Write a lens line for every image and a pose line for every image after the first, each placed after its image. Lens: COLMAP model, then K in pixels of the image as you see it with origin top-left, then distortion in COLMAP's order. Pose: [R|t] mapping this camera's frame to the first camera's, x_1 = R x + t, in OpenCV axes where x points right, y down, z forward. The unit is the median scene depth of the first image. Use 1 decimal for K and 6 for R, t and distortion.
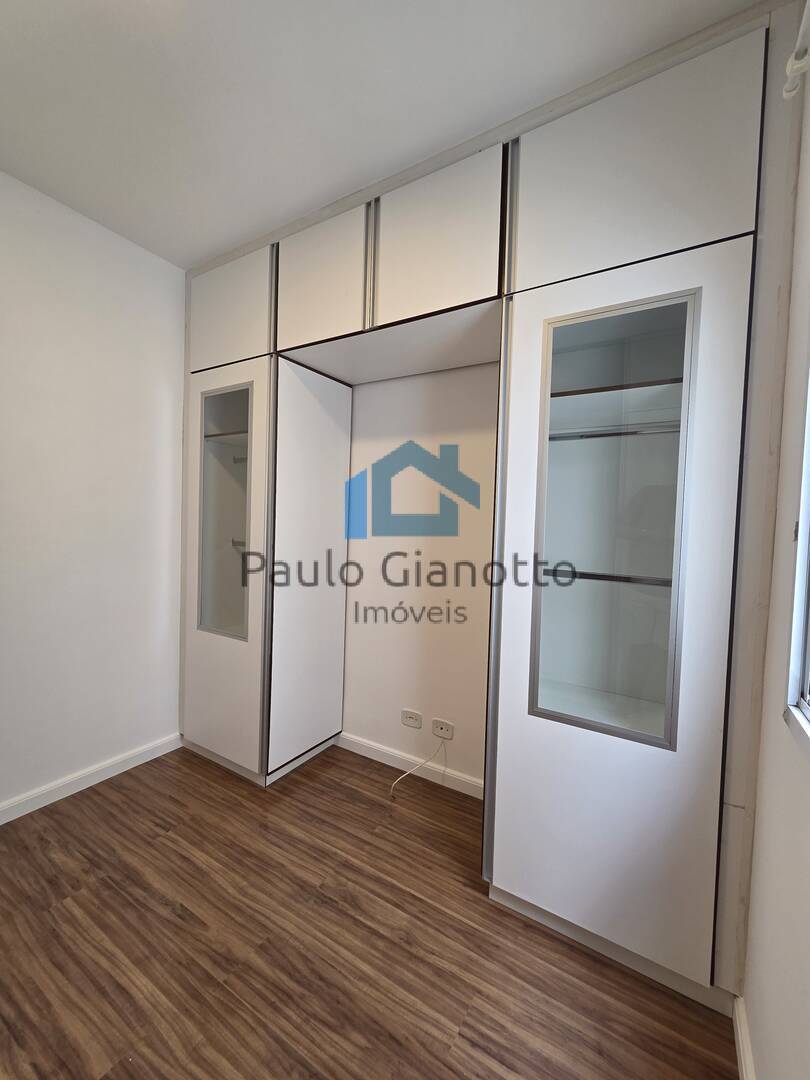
lens RADIAL K [[441.8, 0, 403.8], [0, 441.8, 535.8], [0, 0, 1]] dist [0.003958, -0.001349]
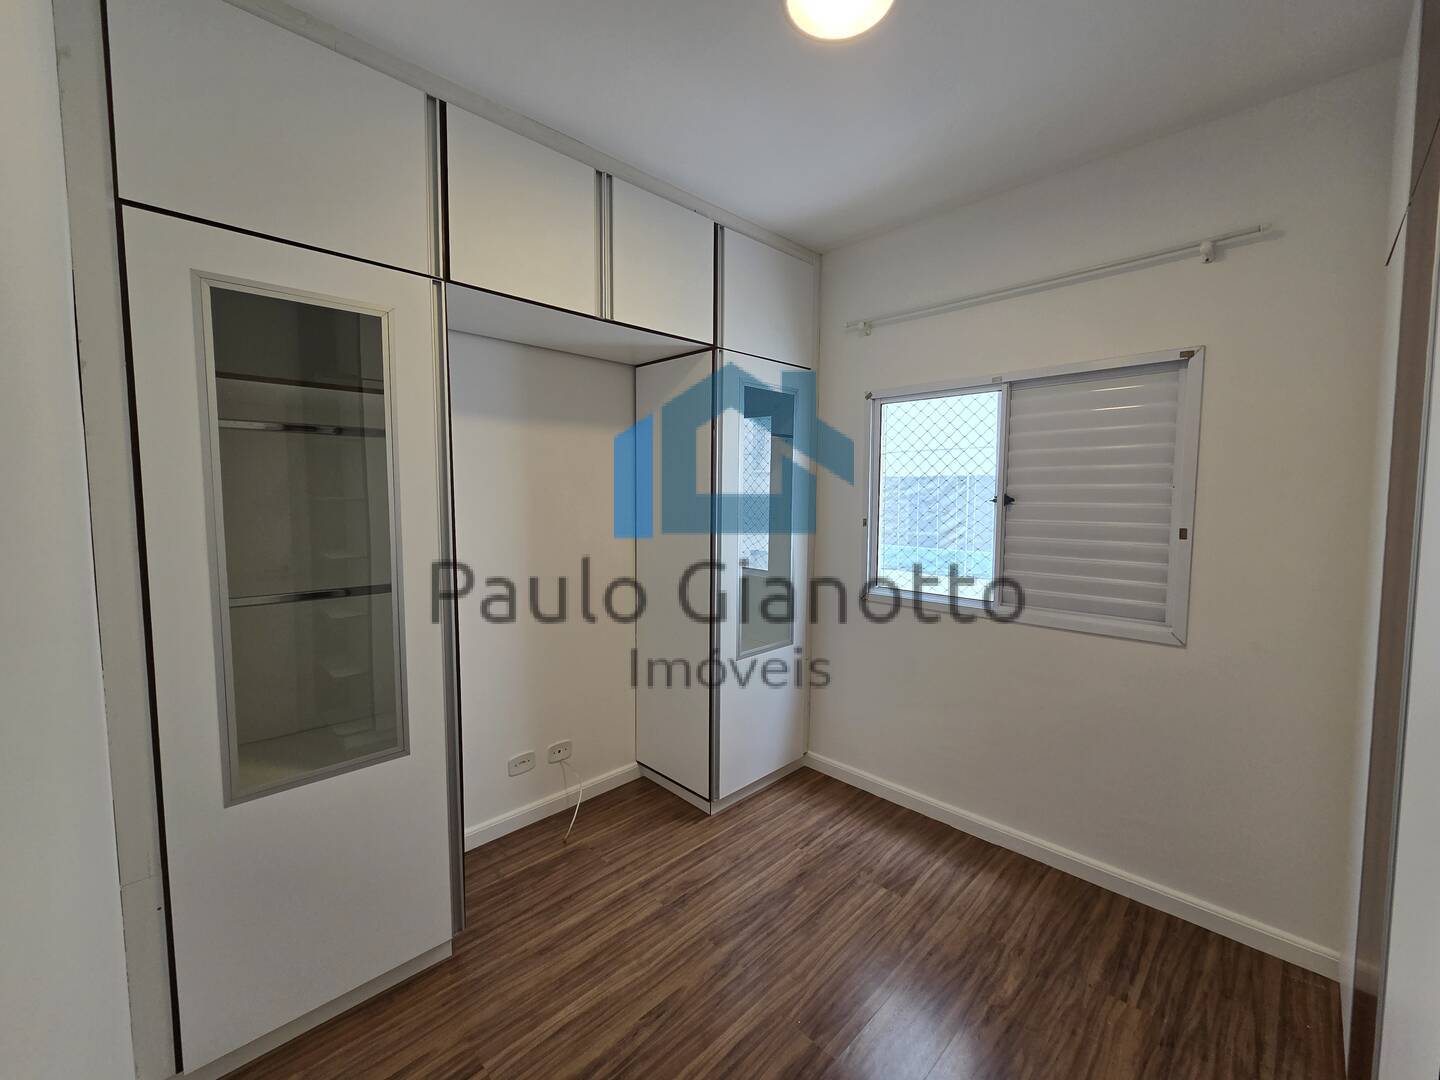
lens RADIAL K [[589.0, 0, 722.8], [0, 589.0, 532.6], [0, 0, 1]] dist [0.003958, -0.001349]
pose [[0.236161, -0.104326, 0.966097, -1.375610], [0.033479, 0.994503, 0.099210, -0.169542], [-0.971137, 0.008914, 0.238355, 0.554066]]
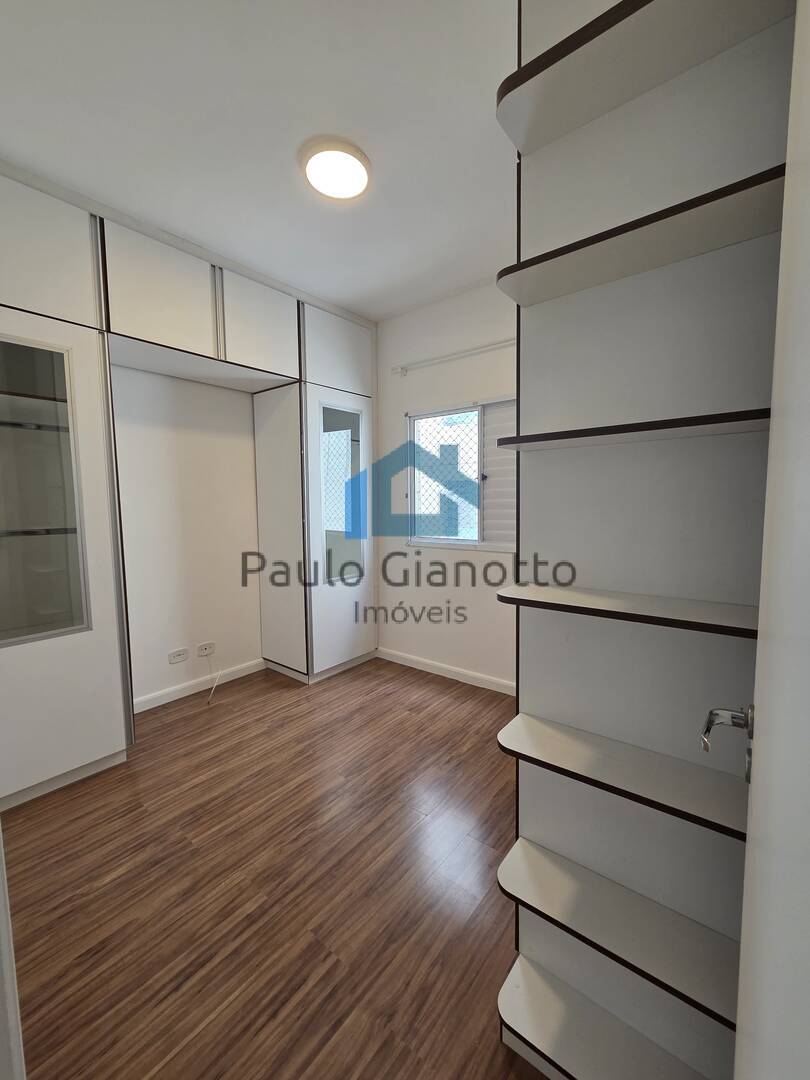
lens RADIAL K [[441.8, 0, 412.5], [0, 441.8, 537.0], [0, 0, 1]] dist [0.003958, -0.001349]
pose [[0.120829, -0.122378, 0.985101, -1.641950], [0.042301, 0.992105, 0.118060, -0.058877], [-0.991772, 0.027406, 0.125052, 0.270263]]
